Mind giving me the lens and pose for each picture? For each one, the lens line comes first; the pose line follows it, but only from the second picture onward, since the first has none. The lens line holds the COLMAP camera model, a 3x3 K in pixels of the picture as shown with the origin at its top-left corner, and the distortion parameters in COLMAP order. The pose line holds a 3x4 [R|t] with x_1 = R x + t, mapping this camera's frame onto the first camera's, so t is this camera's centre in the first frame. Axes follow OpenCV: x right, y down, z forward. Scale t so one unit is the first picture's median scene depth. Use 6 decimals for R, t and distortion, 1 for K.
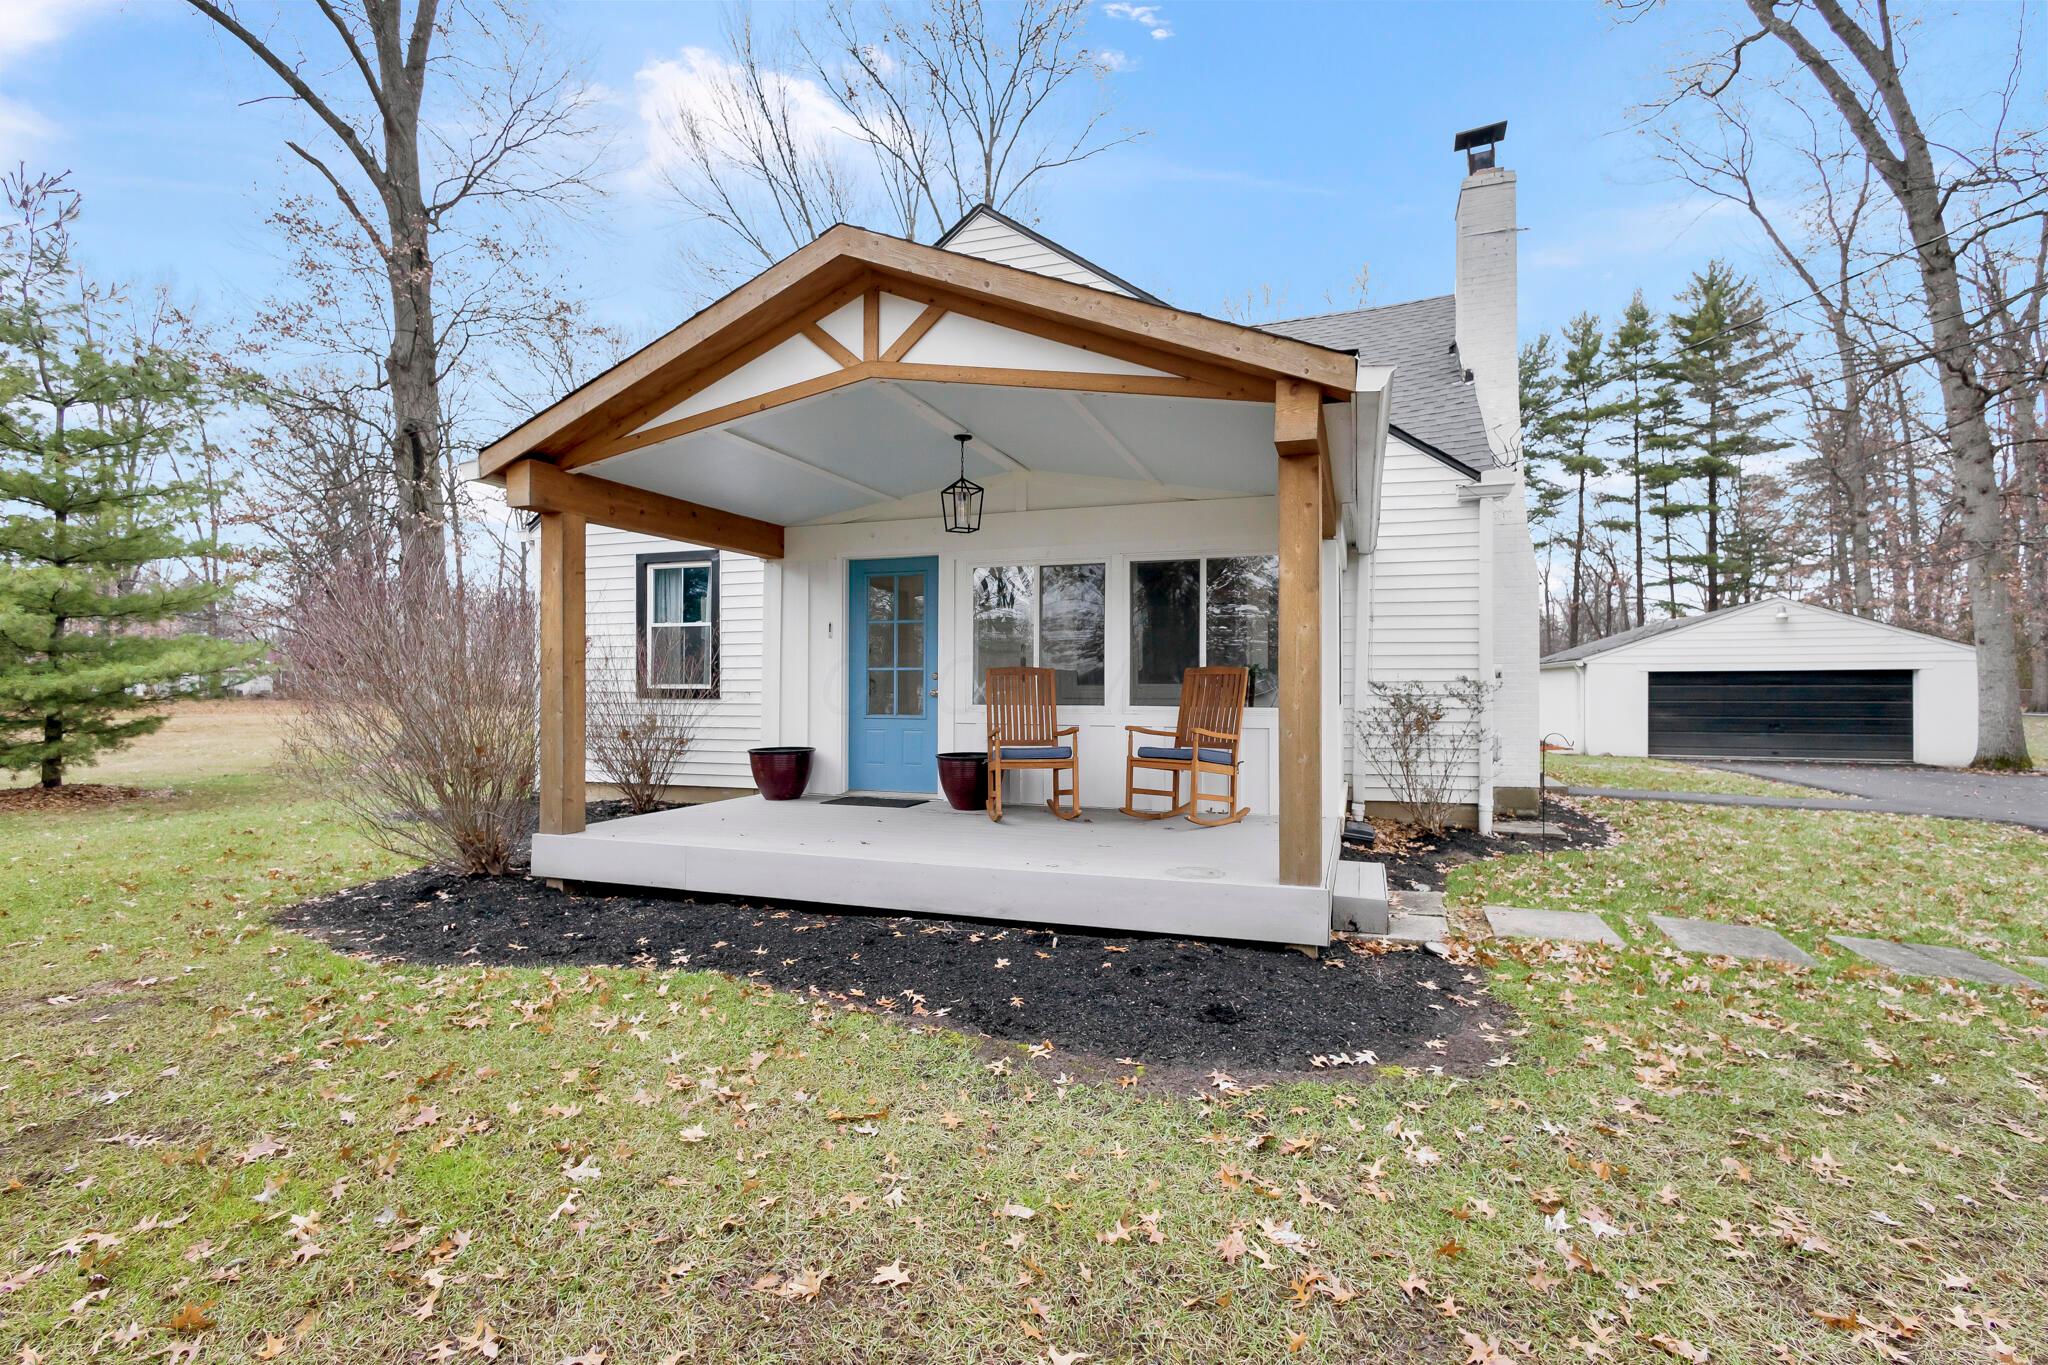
lens RADIAL K [[949.8, 0, 1024.0], [0, 949.8, 682.5], [0, 0, 1]] dist [-0.000203, -0.000203]
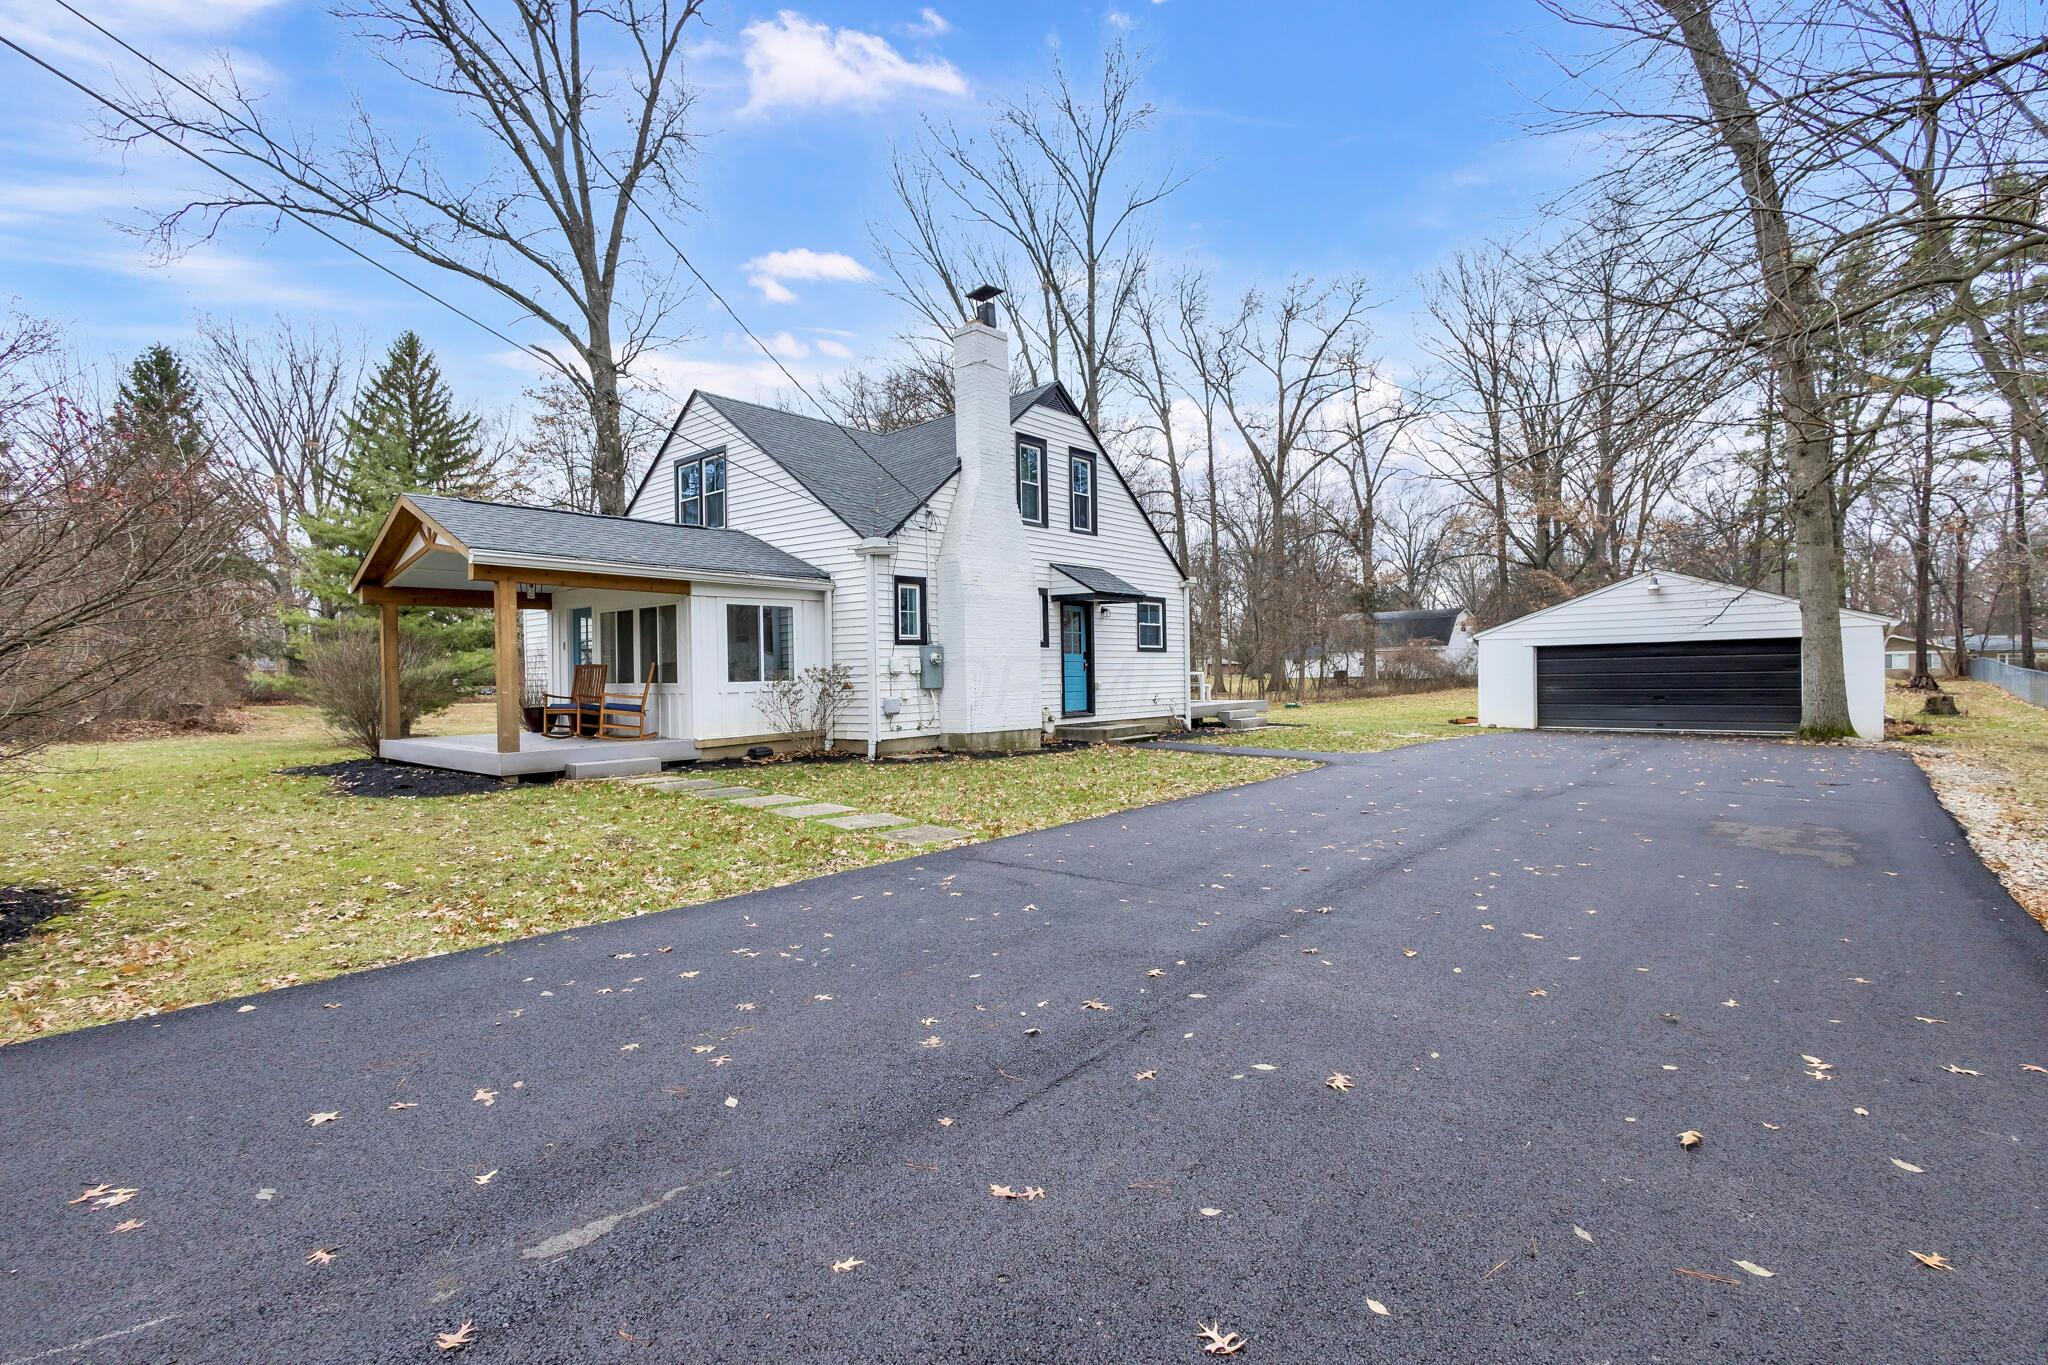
lens RADIAL K [[949.8, 0, 1024.0], [0, 949.8, 682.5], [0, 0, 1]] dist [-0.000203, -0.000203]
pose [[0.923606, -0.010640, -0.383195, 0.572804], [0.018067, 0.999712, 0.015790, 0.001961], [0.382916, -0.021507, 0.923533, -0.180282]]
